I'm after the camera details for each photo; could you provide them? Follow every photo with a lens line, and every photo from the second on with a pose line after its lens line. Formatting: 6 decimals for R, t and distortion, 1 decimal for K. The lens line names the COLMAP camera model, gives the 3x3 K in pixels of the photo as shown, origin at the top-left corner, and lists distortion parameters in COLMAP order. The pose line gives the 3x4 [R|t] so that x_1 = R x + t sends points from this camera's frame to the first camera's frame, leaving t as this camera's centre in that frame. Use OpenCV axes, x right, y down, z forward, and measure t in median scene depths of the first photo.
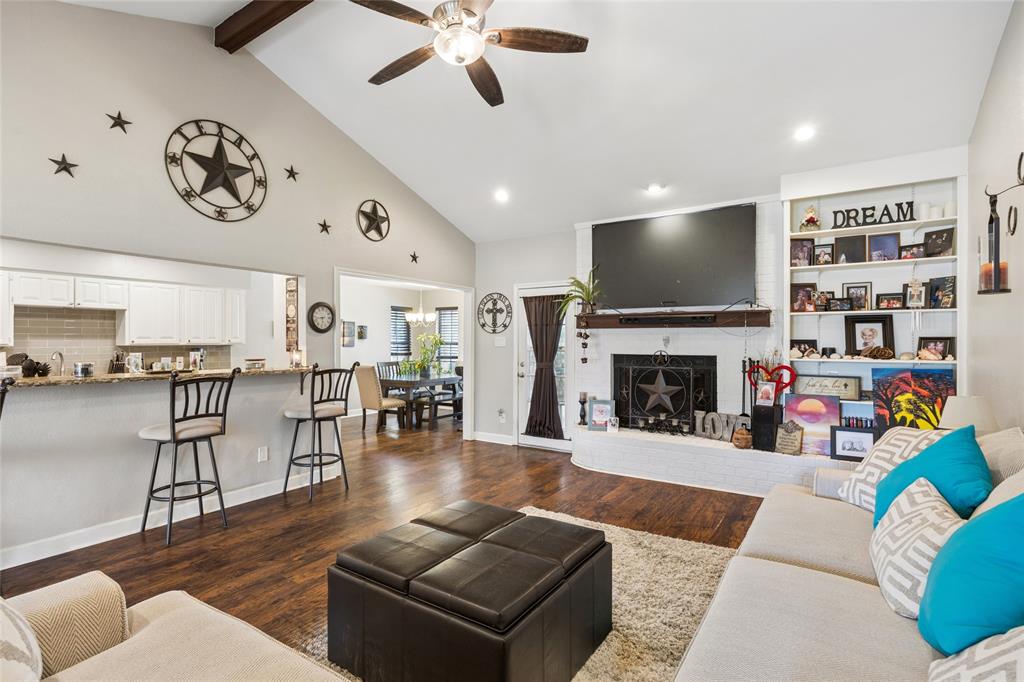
lens RADIAL K [[487.5, 0, 508.2], [0, 487.5, 339.7], [0, 0, 1]] dist [-0.002182, -0.000450]
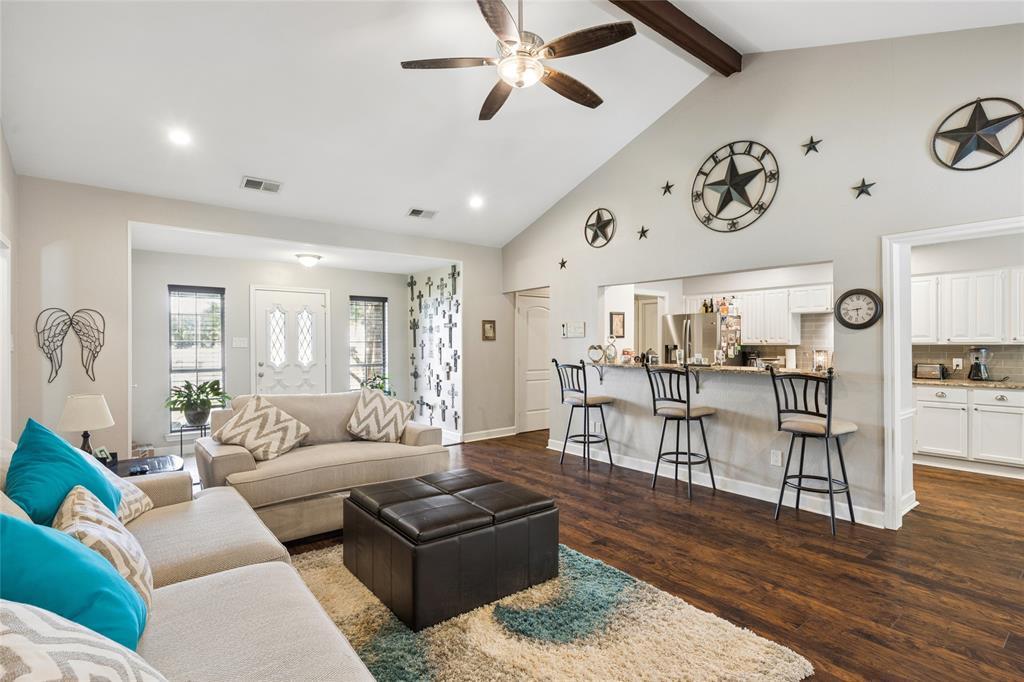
lens RADIAL K [[487.5, 0, 505.2], [0, 487.5, 344.9], [0, 0, 1]] dist [-0.002182, -0.000450]
pose [[-0.311843, 0.004719, -0.950122, 0.556250], [0.007672, 0.999968, 0.002449, 0.005377], [0.950103, -0.006525, -0.311869, 0.766200]]
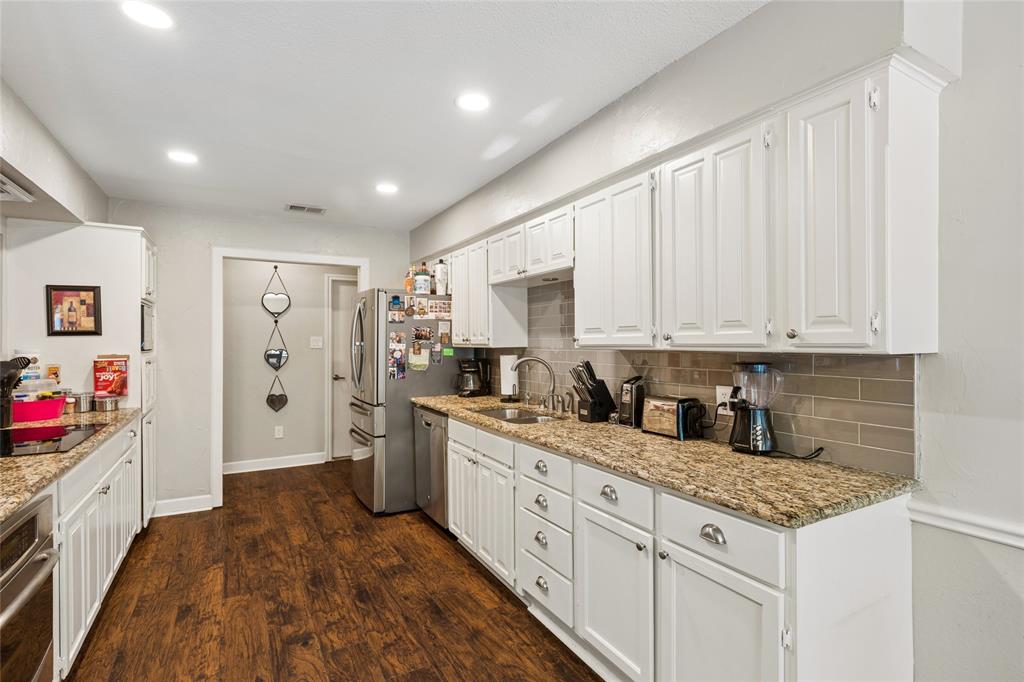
lens RADIAL K [[487.5, 0, 506.3], [0, 487.5, 337.8], [0, 0, 1]] dist [-0.002182, -0.000450]
pose [[-0.462306, -0.001148, -0.886720, -0.480090], [0.009157, 0.999940, -0.006068, 0.005801], [0.886673, -0.010925, -0.462268, 1.517634]]
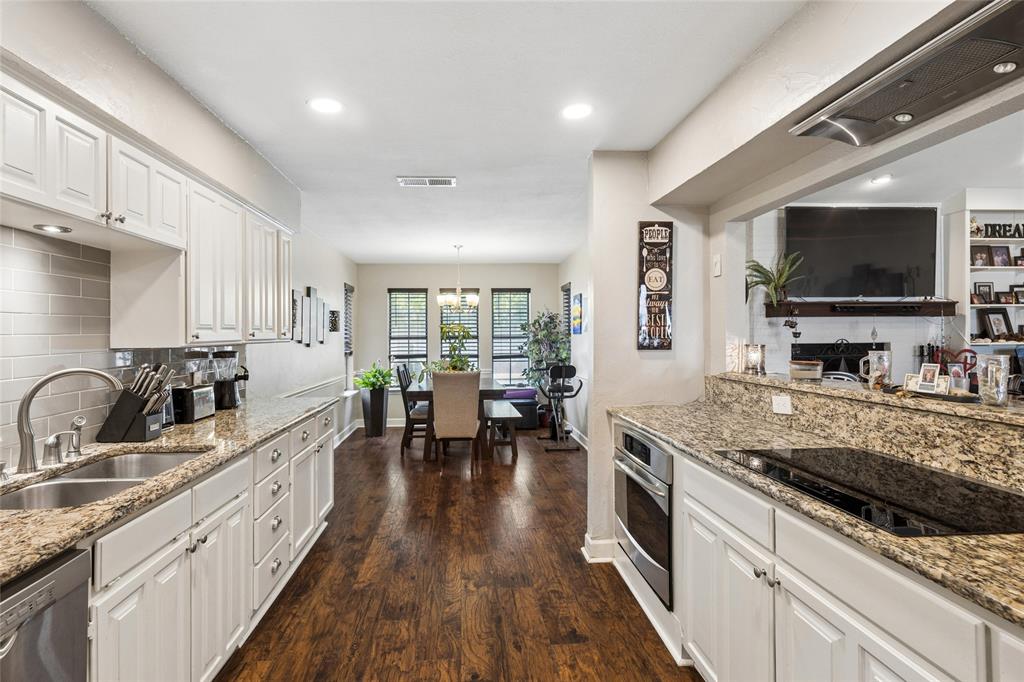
lens RADIAL K [[487.5, 0, 486.4], [0, 487.5, 334.3], [0, 0, 1]] dist [-0.002182, -0.000450]
pose [[0.807023, -0.009006, 0.590452, -1.077755], [0.008544, 0.999957, 0.003574, 0.003330], [-0.590458, 0.002161, 0.807065, 0.736747]]
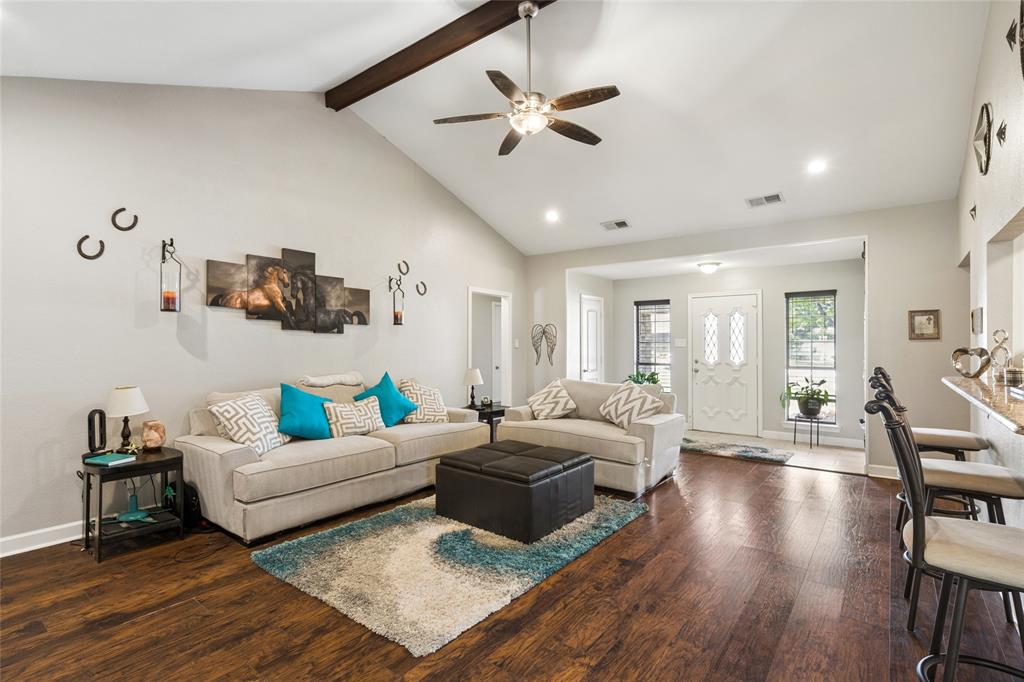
lens RADIAL K [[487.5, 0, 512.3], [0, 487.5, 341.4], [0, 0, 1]] dist [-0.002182, -0.000450]
pose [[-0.997318, 0.002983, 0.073127, -0.087162], [0.002264, 0.999948, -0.009910, 0.007099], [-0.073153, -0.009718, -0.997273, 1.366175]]
